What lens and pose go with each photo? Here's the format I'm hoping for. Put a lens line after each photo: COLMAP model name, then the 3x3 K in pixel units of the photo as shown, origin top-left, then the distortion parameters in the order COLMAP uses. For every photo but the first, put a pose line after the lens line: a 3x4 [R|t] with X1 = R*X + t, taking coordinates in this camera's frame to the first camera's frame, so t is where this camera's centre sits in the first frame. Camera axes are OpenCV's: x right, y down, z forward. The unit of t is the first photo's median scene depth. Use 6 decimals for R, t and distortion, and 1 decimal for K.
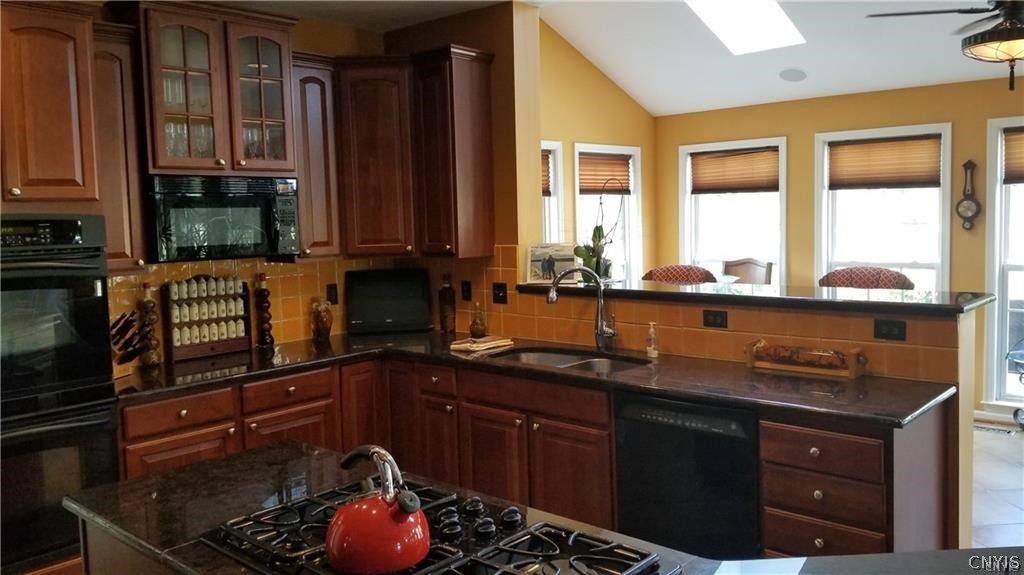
lens RADIAL K [[826.8, 0, 512.2], [0, 826.8, 272.6], [0, 0, 1]] dist [0.102380, -0.003775]
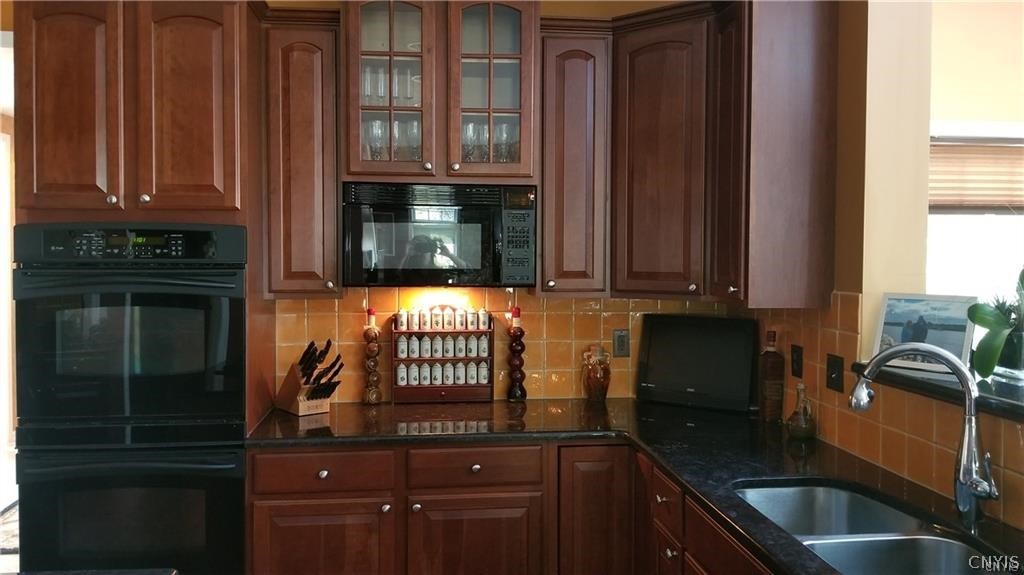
lens RADIAL K [[826.8, 0, 512.2], [0, 826.8, 272.6], [0, 0, 1]] dist [0.102380, -0.003775]
pose [[0.751471, 0.049695, -0.657892, 0.226562], [-0.073528, 0.997256, -0.008657, -0.026988], [0.655656, 0.054879, 0.753063, 0.429966]]
